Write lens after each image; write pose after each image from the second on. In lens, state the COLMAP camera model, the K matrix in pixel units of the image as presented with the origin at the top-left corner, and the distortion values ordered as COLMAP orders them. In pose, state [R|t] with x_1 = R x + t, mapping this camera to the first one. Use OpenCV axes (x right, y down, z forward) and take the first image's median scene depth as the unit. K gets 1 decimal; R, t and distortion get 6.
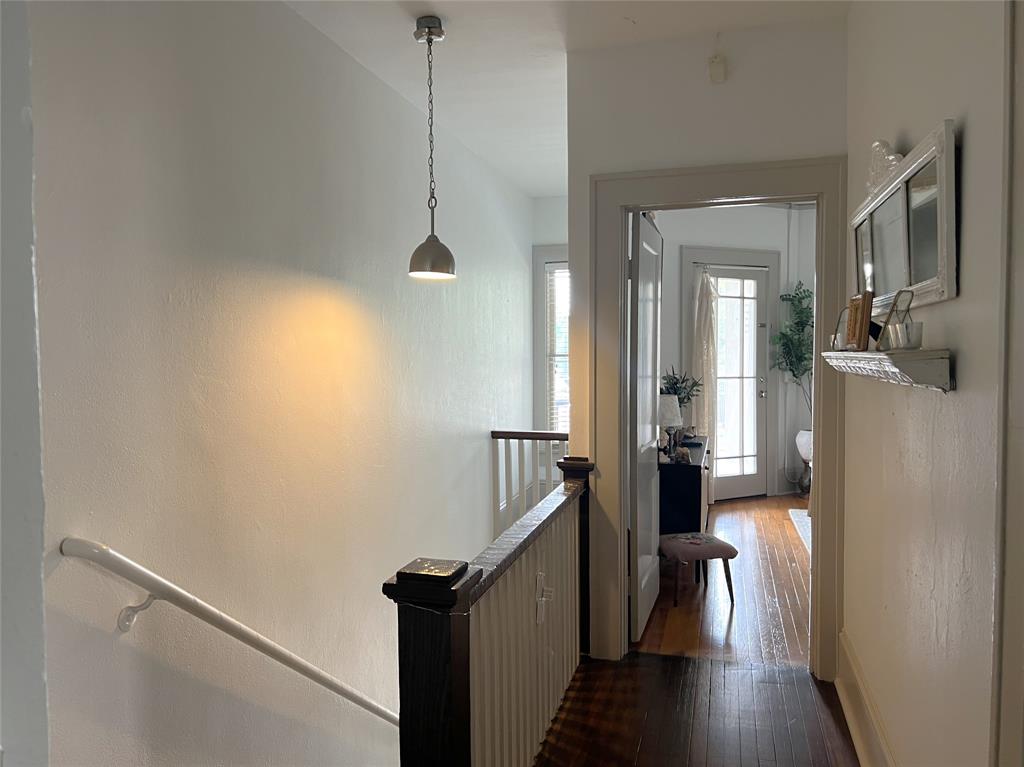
lens RADIAL K [[772.9, 0, 512.7], [0, 772.9, 384.5], [0, 0, 1]] dist [-0.002846, 0.002660]
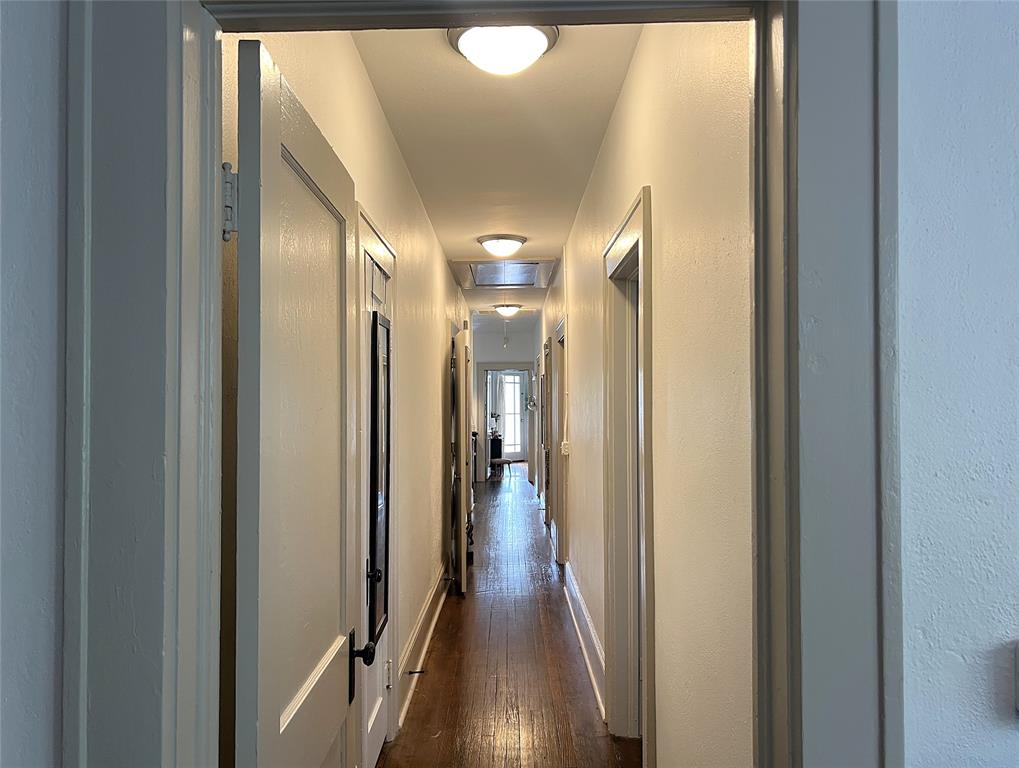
lens RADIAL K [[773.4, 0, 508.8], [0, 773.4, 385.3], [0, 0, 1]] dist [-0.000006, 0.000000]
pose [[0.964253, 0.007157, 0.264888, -0.412146], [0.007563, 0.998484, -0.054512, 0.037570], [-0.264877, 0.054566, 0.962737, -1.505396]]
